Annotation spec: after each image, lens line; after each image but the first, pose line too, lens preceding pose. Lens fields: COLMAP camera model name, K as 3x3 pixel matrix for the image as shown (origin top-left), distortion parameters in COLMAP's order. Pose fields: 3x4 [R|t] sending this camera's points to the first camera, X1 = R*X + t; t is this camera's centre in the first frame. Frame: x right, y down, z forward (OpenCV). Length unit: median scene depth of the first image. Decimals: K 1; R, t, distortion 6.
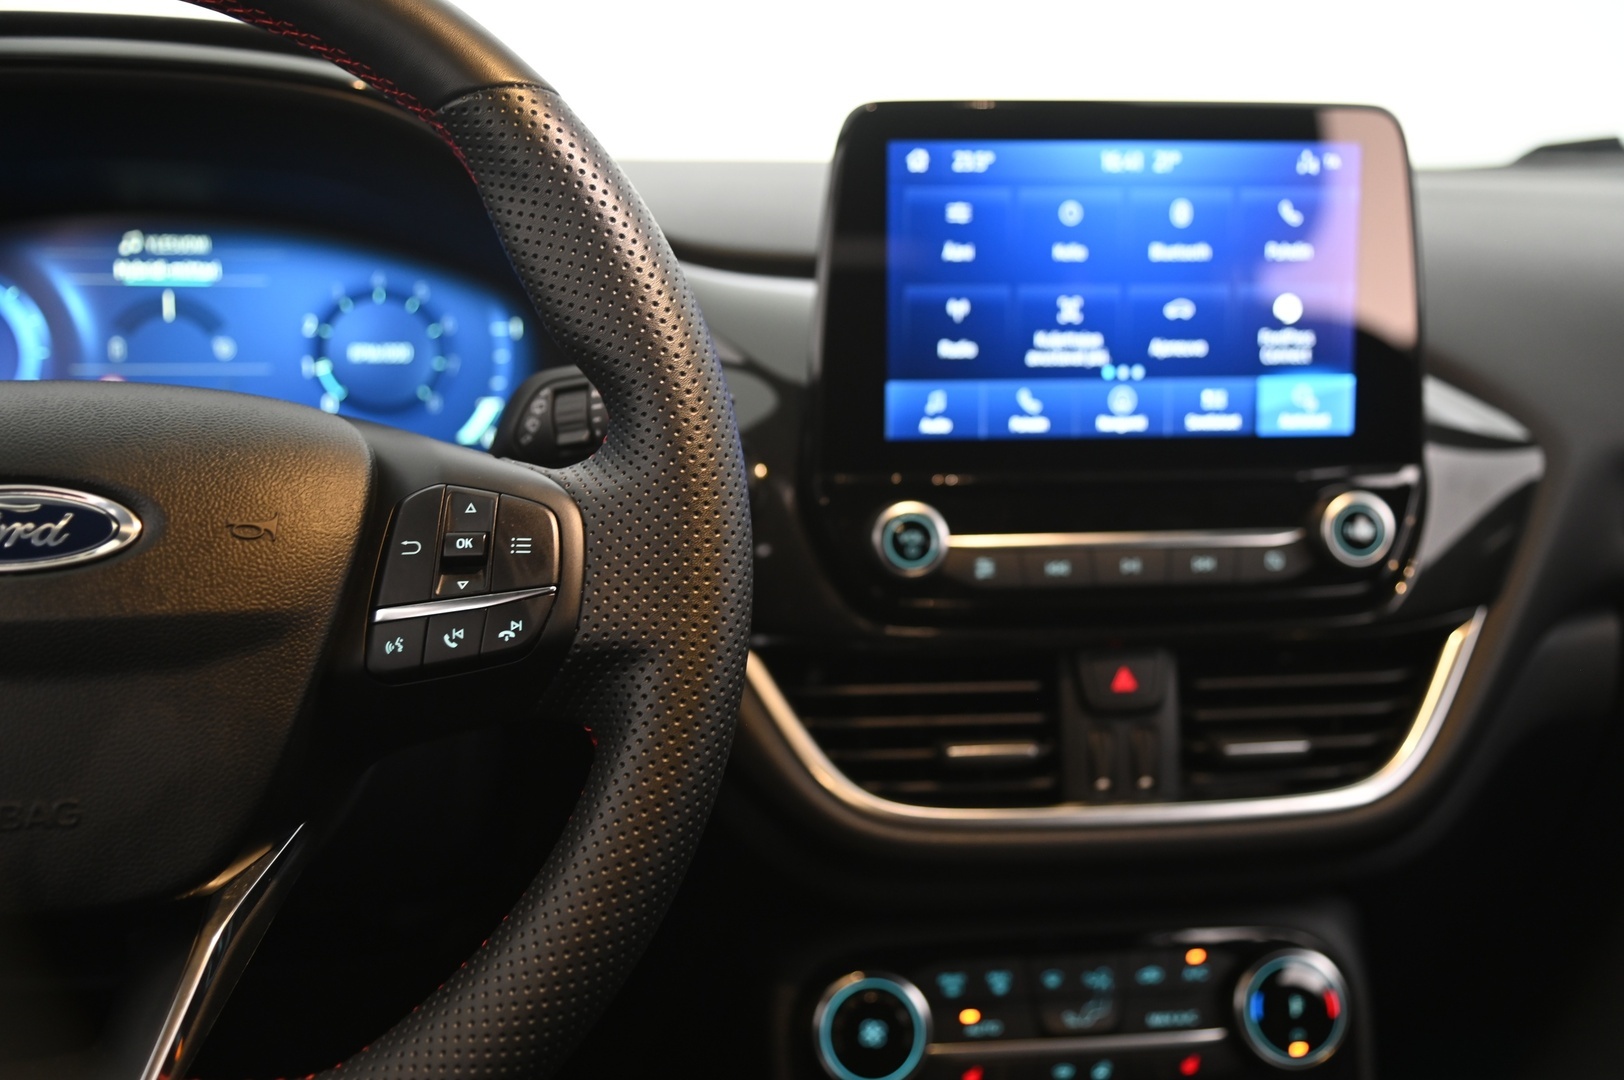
lens RADIAL K [[2067.8, 0, 817.6], [0, 2067.8, 554.2], [0, 0, 1]] dist [0.141686, 0.000000]
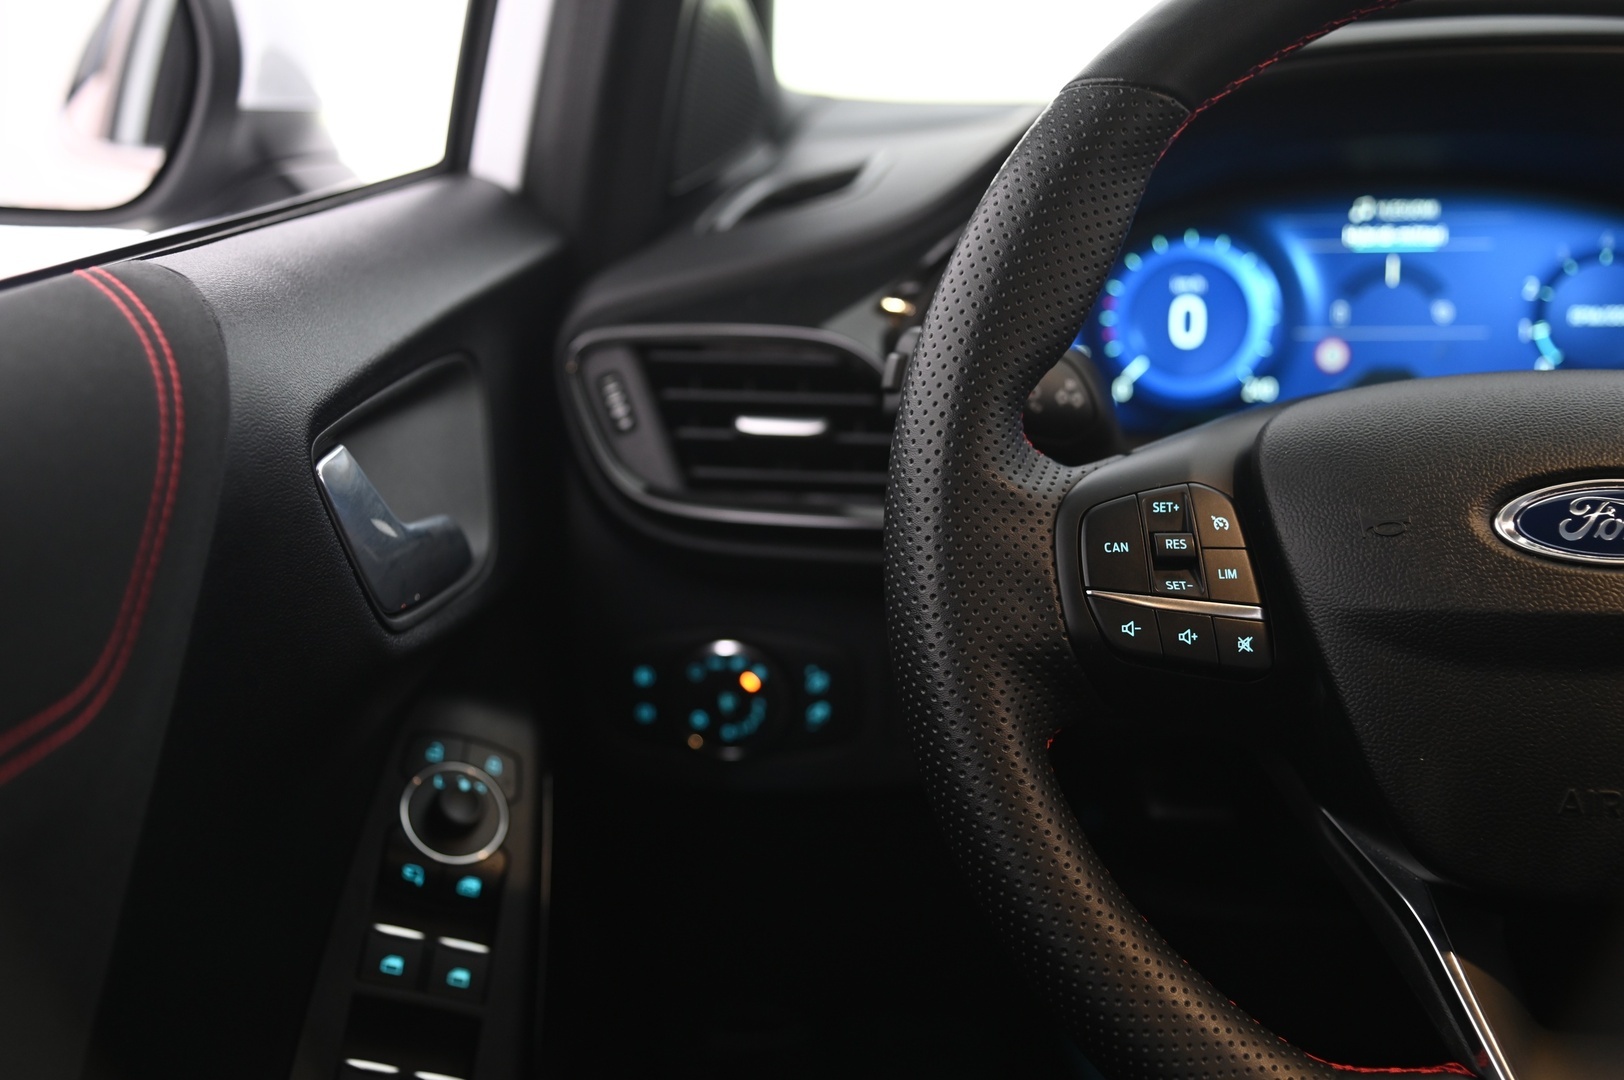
lens RADIAL K [[2067.8, 0, 820.2], [0, 2067.8, 561.5], [0, 0, 1]] dist [0.141686, 0.000000]
pose [[0.968373, 0.042963, -0.245780, -0.353687], [-0.031186, 0.998180, 0.051613, -0.023573], [0.247551, -0.042315, 0.967950, -0.061486]]
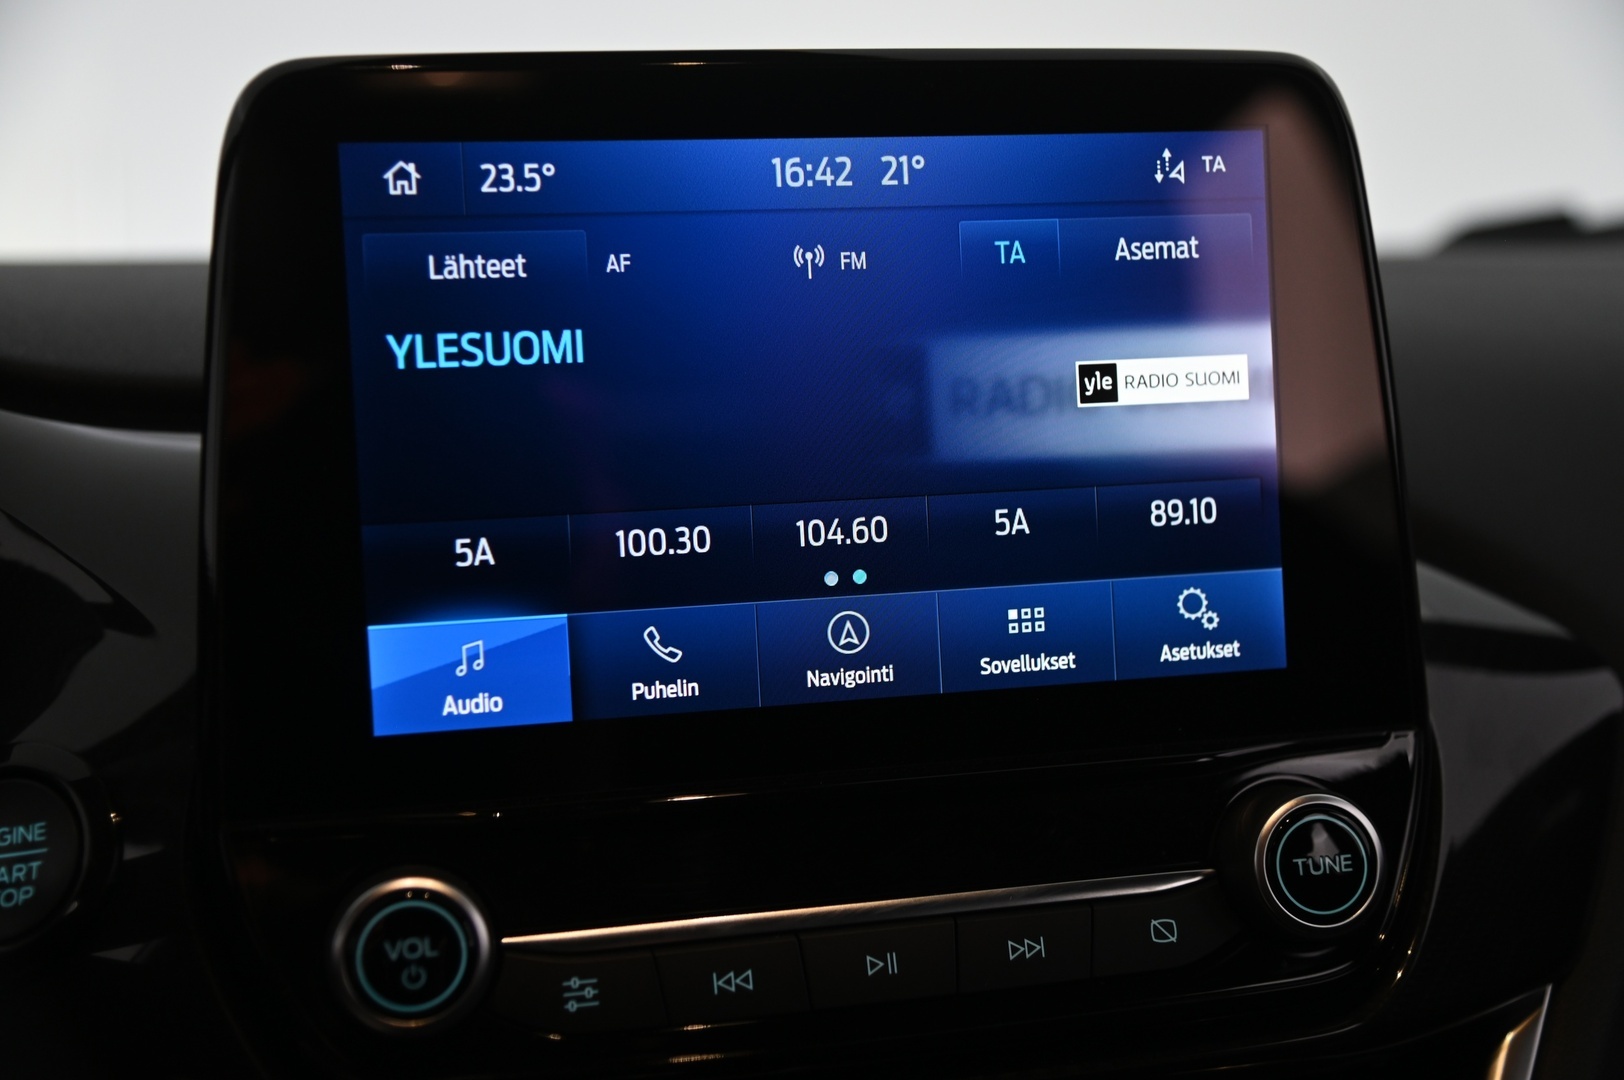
lens RADIAL K [[2149.4, 0, 817.5], [0, 2149.4, 536.6], [0, 0, 1]] dist [0.095110, 0.000000]
pose [[0.997478, -0.048968, 0.051379, 0.113227], [0.052586, 0.996046, -0.071608, -0.059961], [-0.047669, 0.074129, 0.996109, 0.471369]]
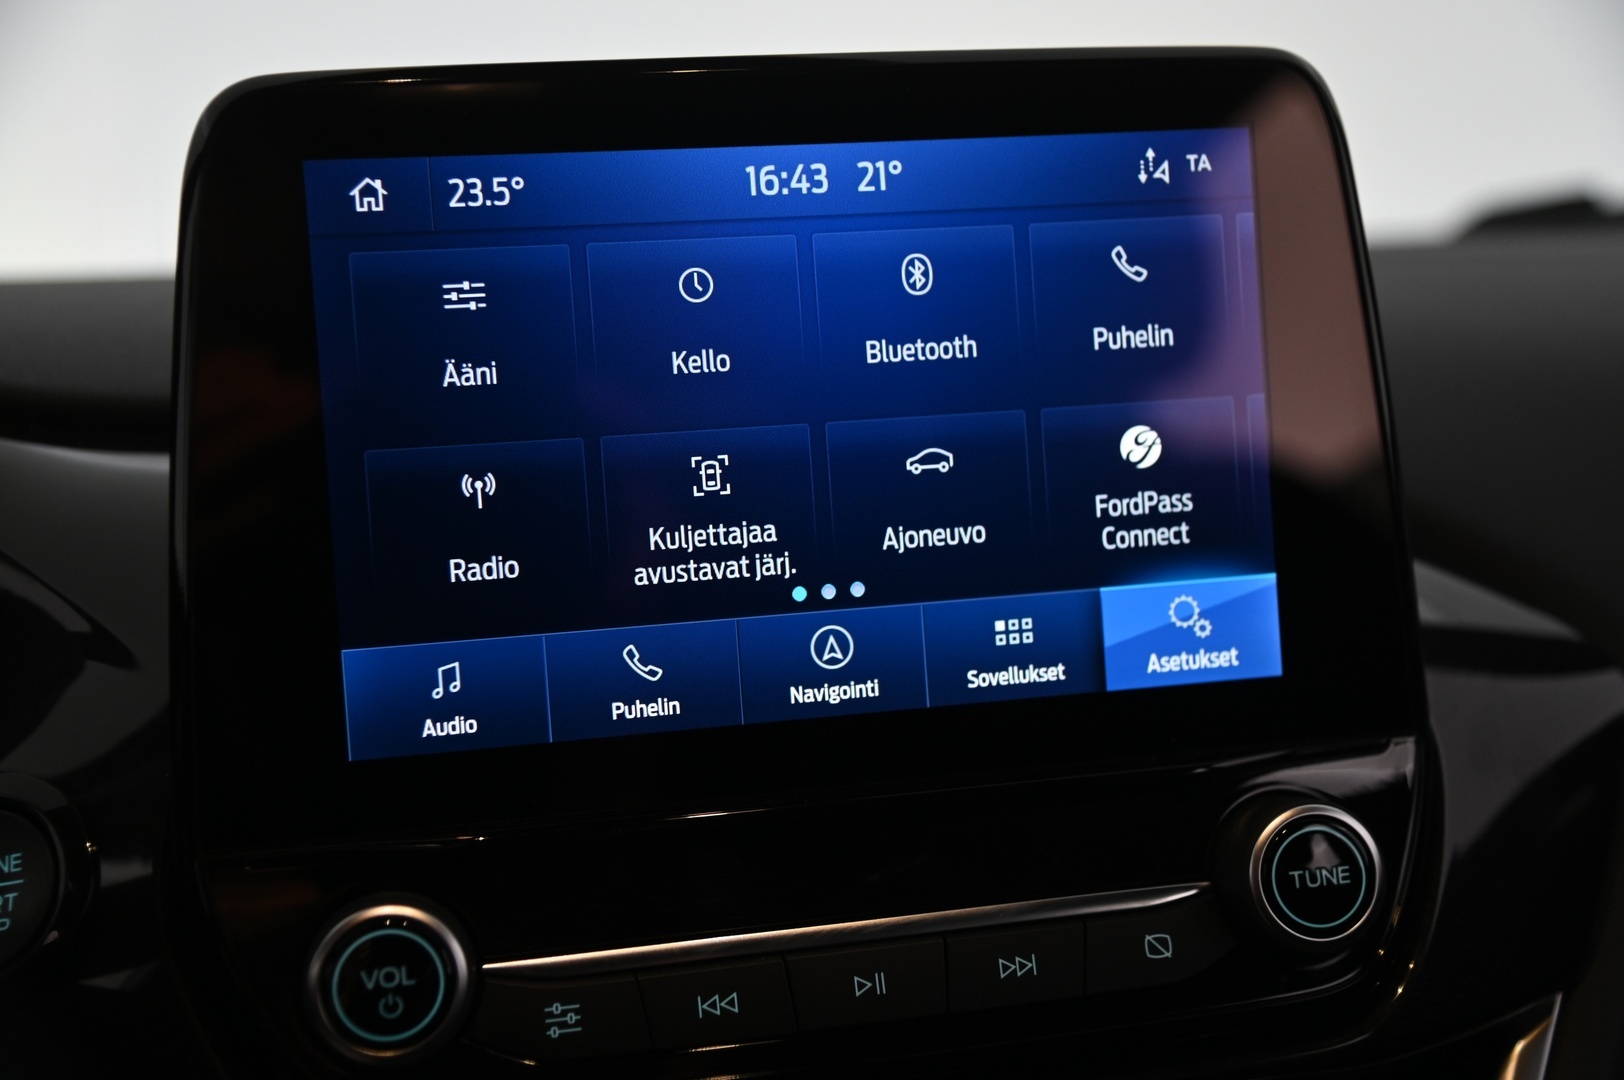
lens RADIAL K [[2149.4, 0, 817.6], [0, 2149.4, 539.9], [0, 0, 1]] dist [0.095110, 0.000000]
pose [[0.997307, -0.065681, 0.032620, 0.128046], [0.067781, 0.995374, -0.068089, -0.064605], [-0.027997, 0.070116, 0.997146, 0.479001]]
